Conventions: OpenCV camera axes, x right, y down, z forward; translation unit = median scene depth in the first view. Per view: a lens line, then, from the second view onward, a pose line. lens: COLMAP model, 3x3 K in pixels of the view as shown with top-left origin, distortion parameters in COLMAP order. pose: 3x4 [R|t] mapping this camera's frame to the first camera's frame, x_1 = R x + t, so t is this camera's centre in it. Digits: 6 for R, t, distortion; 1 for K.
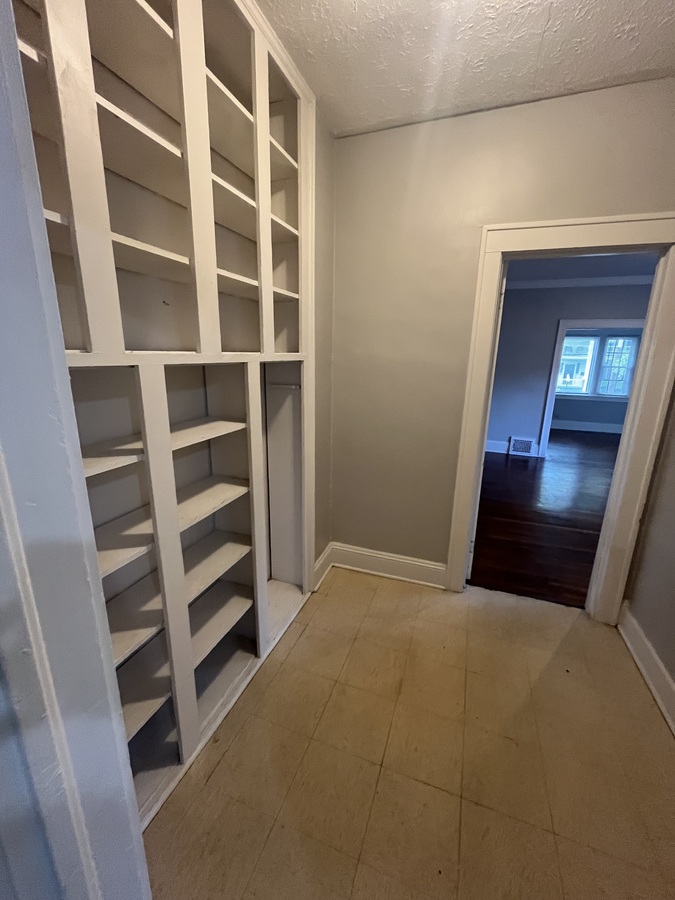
lens RADIAL K [[366.4, 0, 339.2], [0, 366.4, 450.6], [0, 0, 1]] dist [-0.003957, -0.000166]
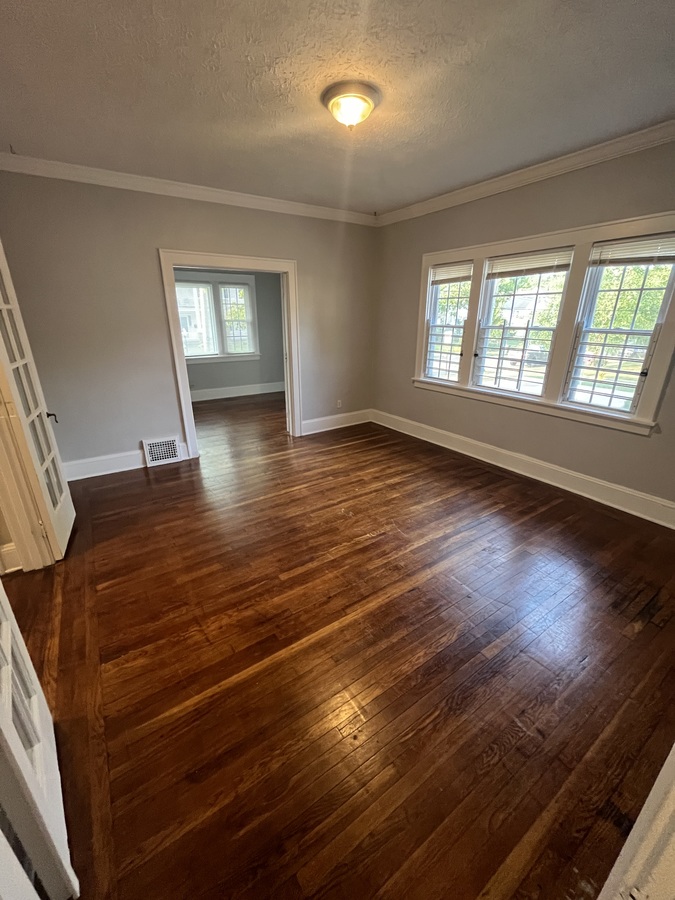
lens RADIAL K [[366.4, 0, 341.4], [0, 366.4, 452.9], [0, 0, 1]] dist [-0.003957, -0.000166]
pose [[0.589804, -0.301355, 0.749210, 0.663690], [0.207732, 0.953158, 0.219855, -0.297284], [-0.780371, 0.025964, 0.624778, 1.155769]]
